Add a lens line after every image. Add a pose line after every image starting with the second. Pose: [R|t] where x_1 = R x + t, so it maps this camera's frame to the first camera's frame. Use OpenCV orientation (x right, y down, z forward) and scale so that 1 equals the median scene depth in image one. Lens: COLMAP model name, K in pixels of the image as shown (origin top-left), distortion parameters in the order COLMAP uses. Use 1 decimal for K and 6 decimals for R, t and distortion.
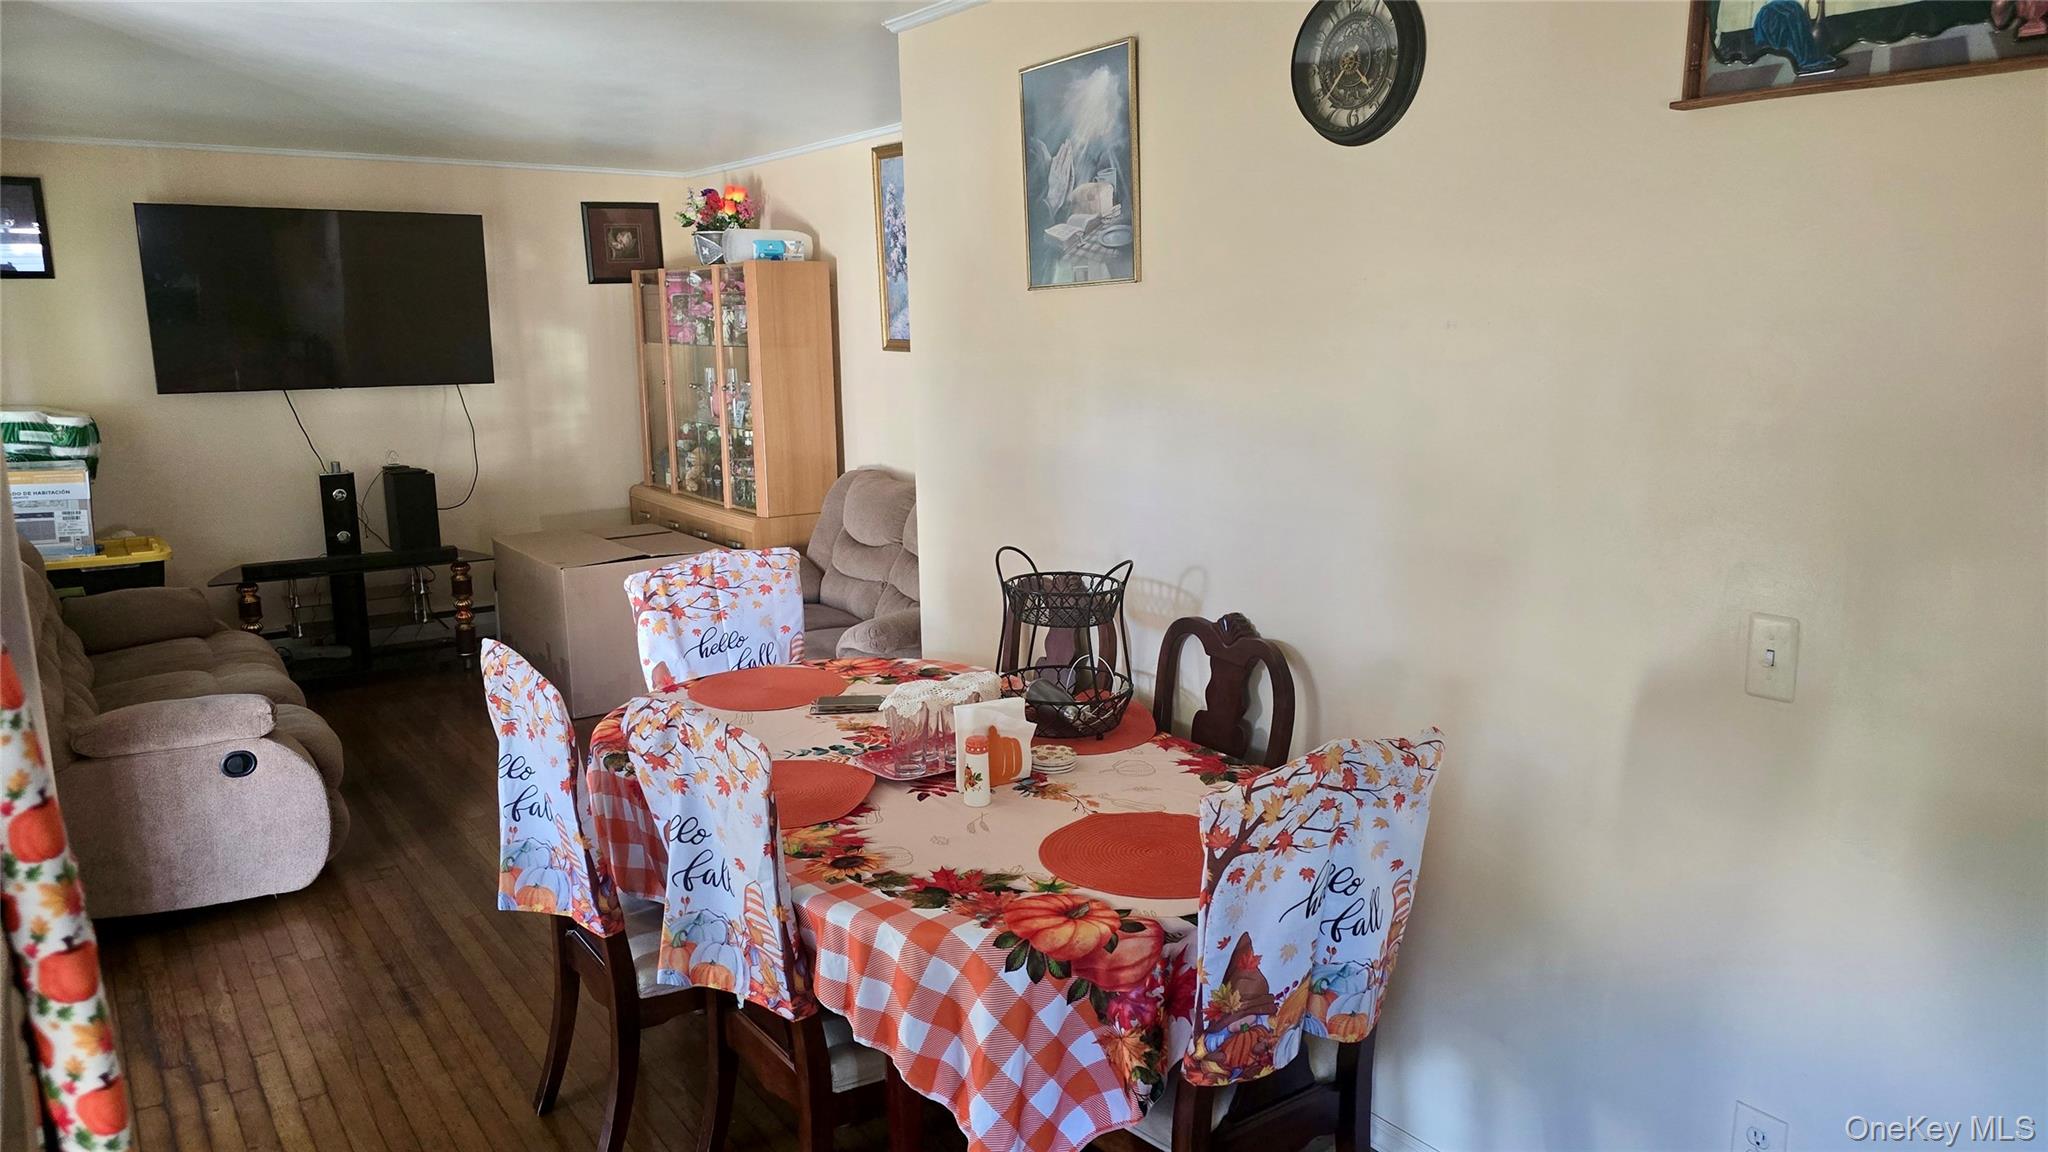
lens RADIAL K [[1346.0, 0, 1033.7], [0, 1346.0, 577.9], [0, 0, 1]] dist [0.049161, -0.035951]
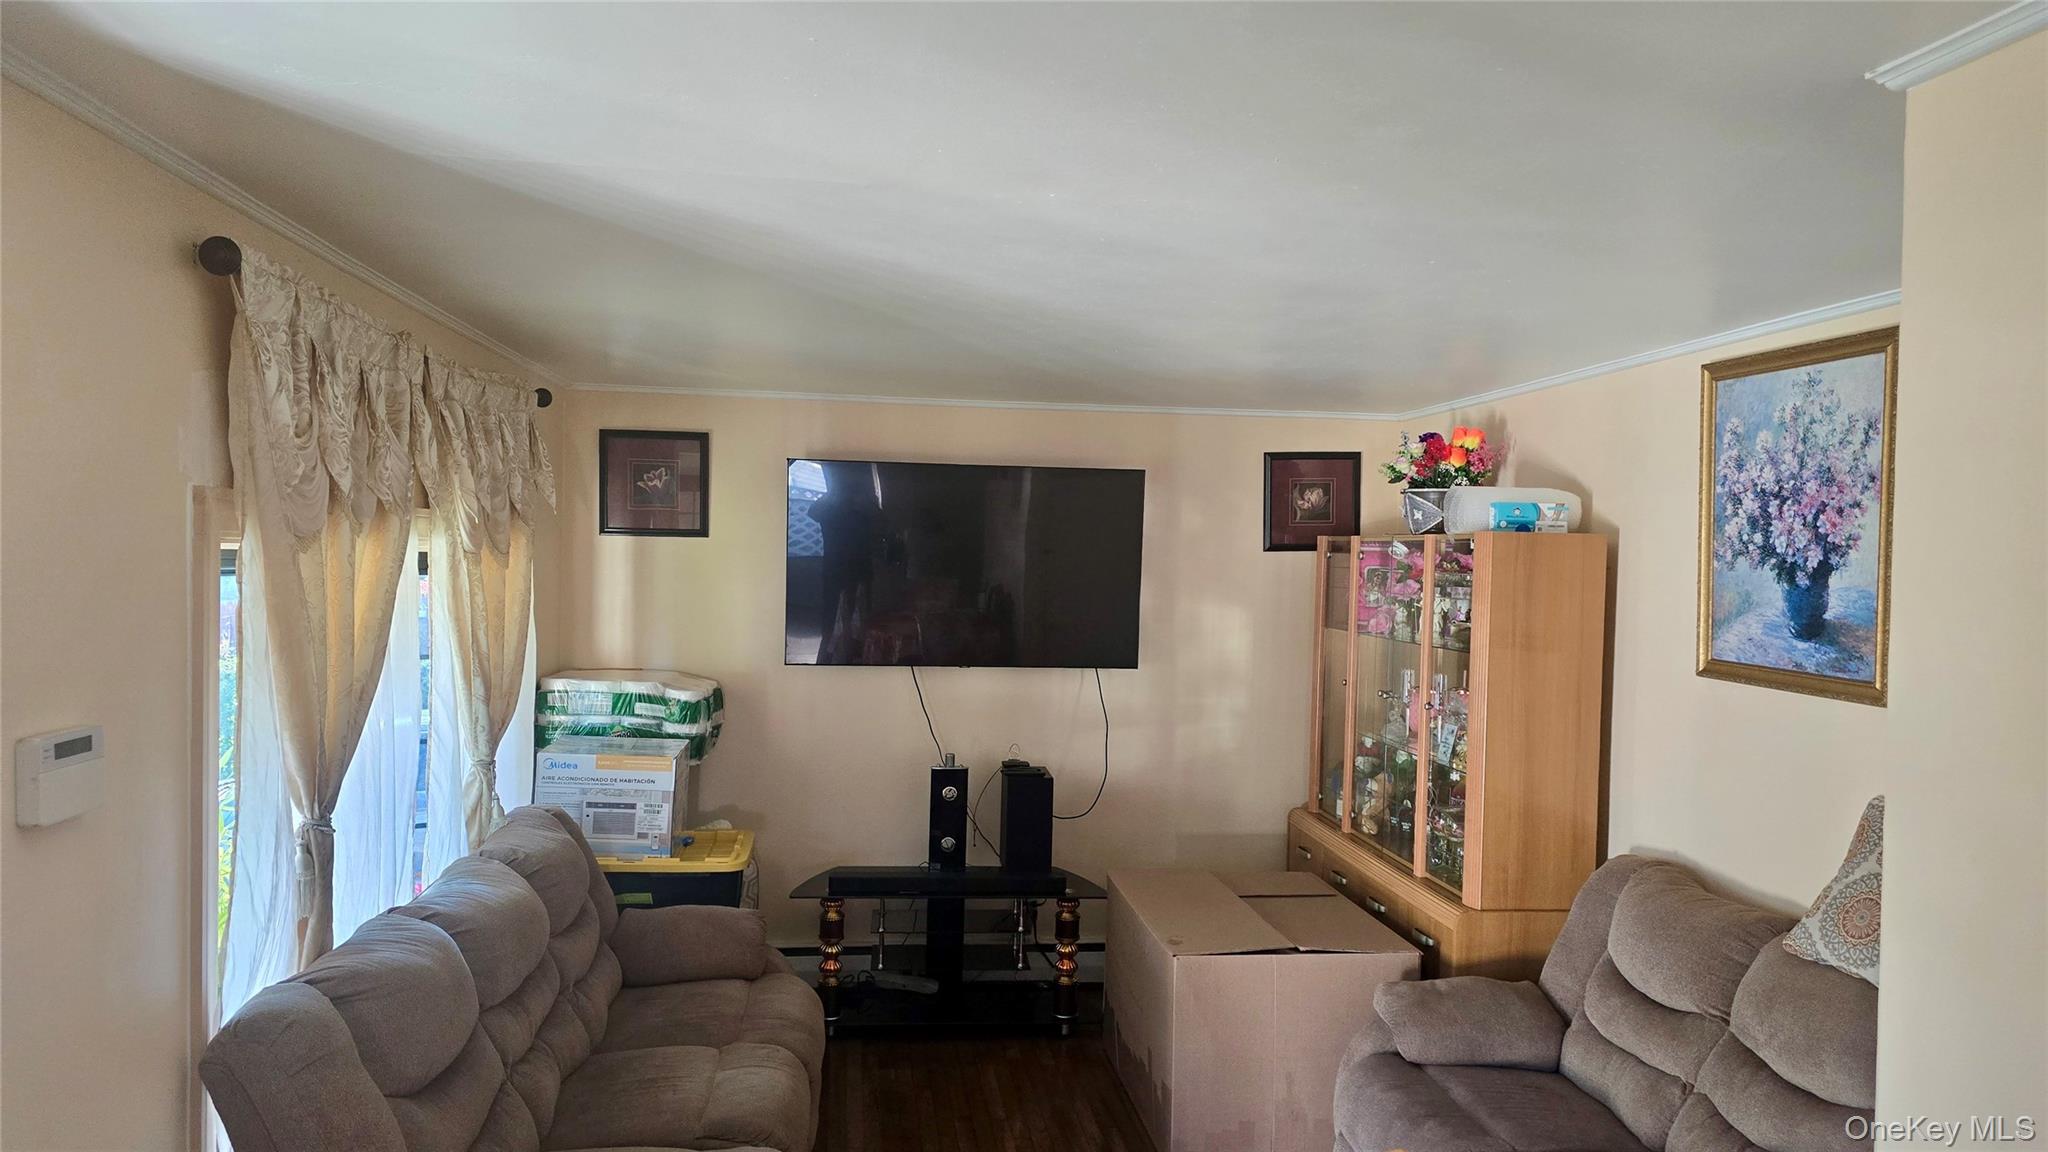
lens RADIAL K [[1346.0, 0, 1019.2], [0, 1346.0, 575.5], [0, 0, 1]] dist [0.049161, -0.035951]
pose [[0.872403, 0.039972, -0.487150, -0.074584], [-0.126137, 0.981303, -0.145372, -0.077079], [0.472231, 0.188270, 0.861134, 0.279886]]
